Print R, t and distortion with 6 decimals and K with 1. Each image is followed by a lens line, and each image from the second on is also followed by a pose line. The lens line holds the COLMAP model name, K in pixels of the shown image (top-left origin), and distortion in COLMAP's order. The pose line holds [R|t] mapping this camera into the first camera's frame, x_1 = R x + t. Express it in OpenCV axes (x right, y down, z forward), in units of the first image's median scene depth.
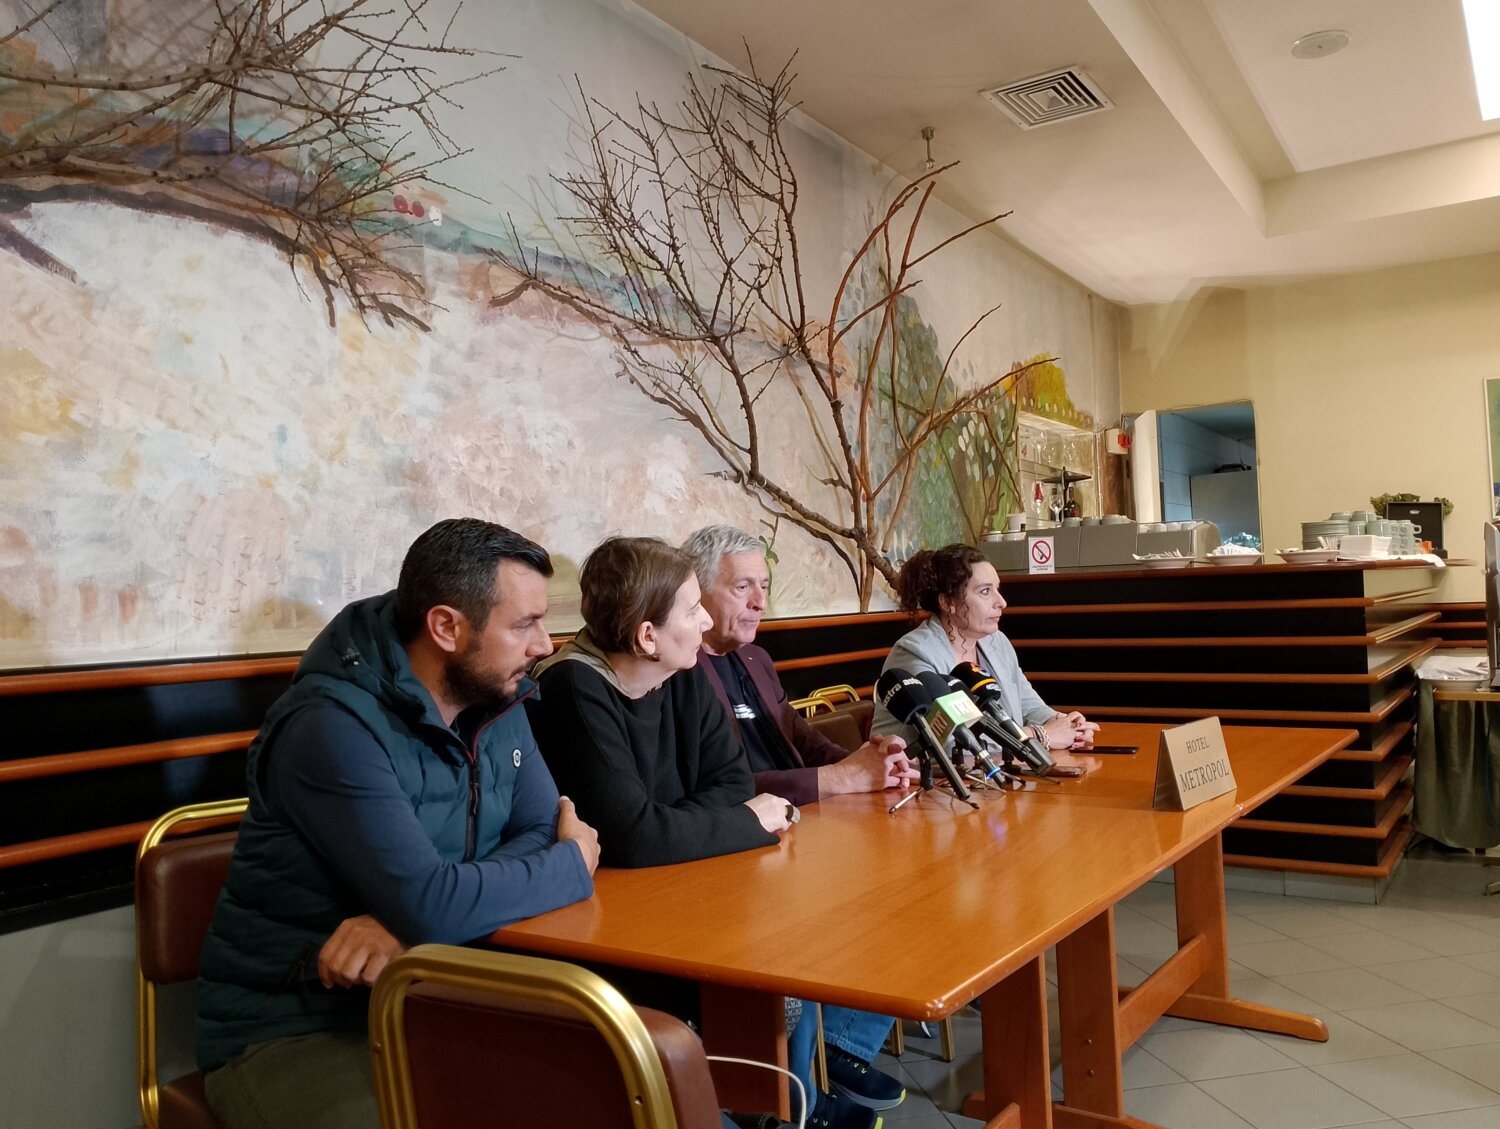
lens RADIAL K [[1206.9, 0, 748.0], [0, 1206.9, 545.5], [0, 0, 1]] dist [0.072881, -0.147357]
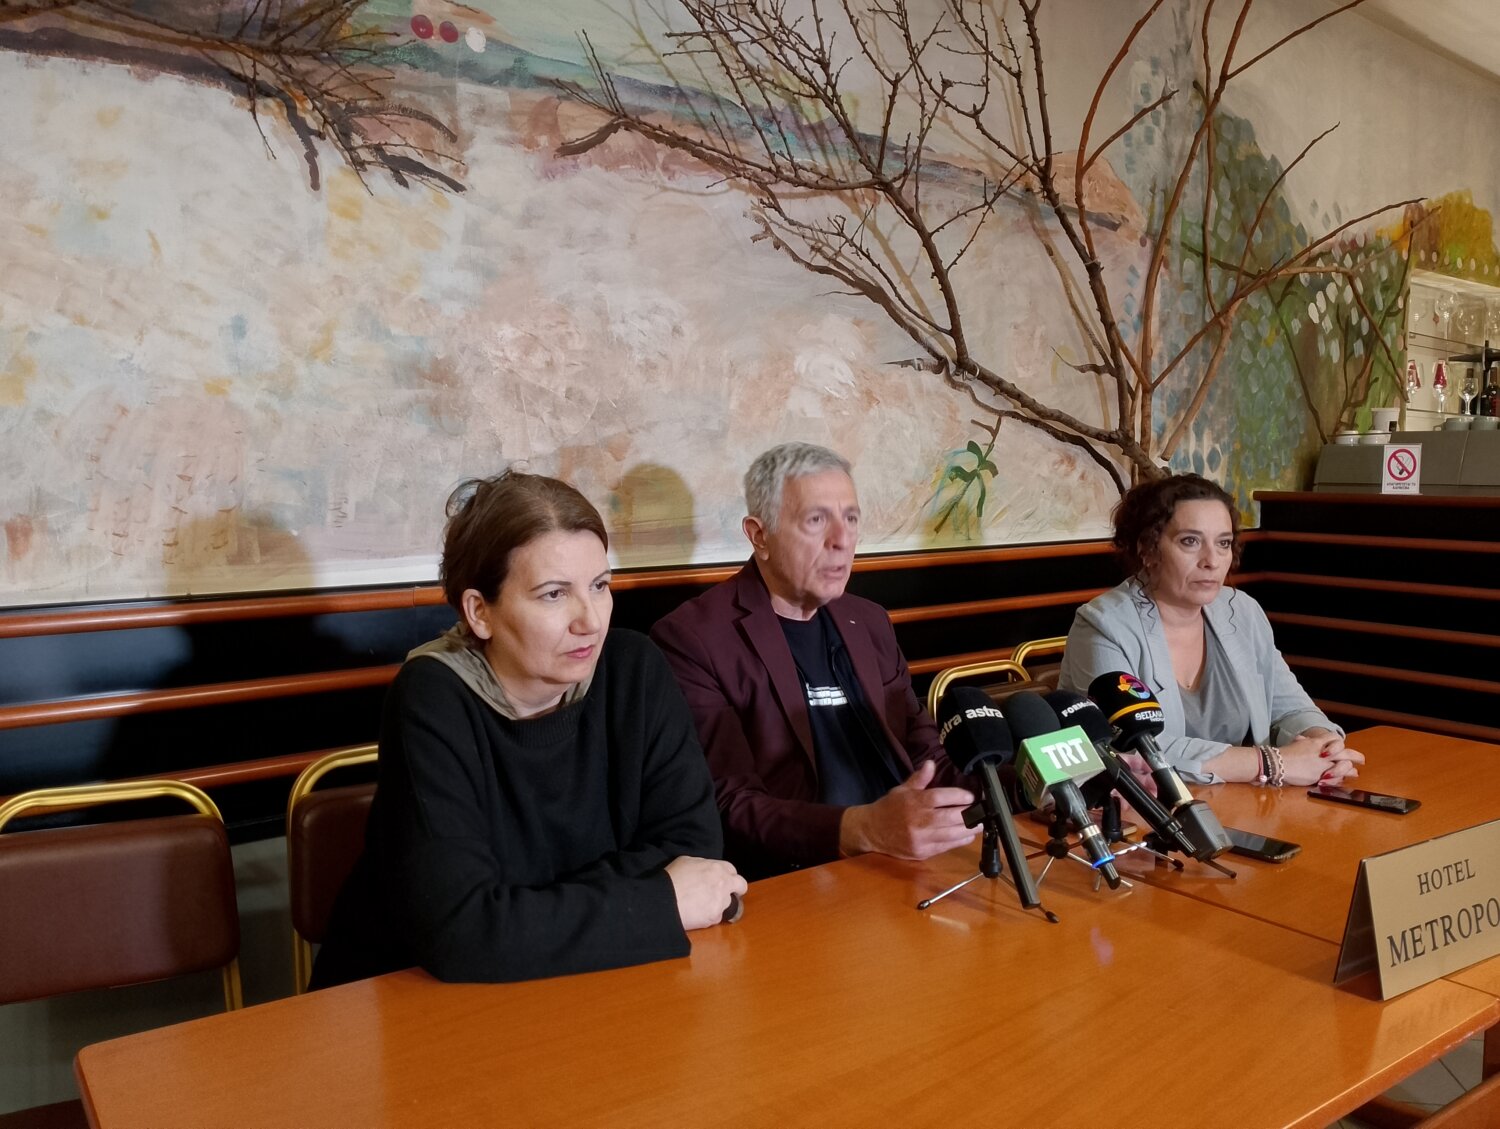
lens RADIAL K [[1206.9, 0, 748.0], [0, 1206.9, 545.5], [0, 0, 1]] dist [0.072881, -0.147357]
pose [[0.945245, 0.060933, -0.320624, 0.153945], [-0.022905, 0.992380, 0.121070, -0.038740], [0.325558, -0.107097, 0.939437, 0.238943]]
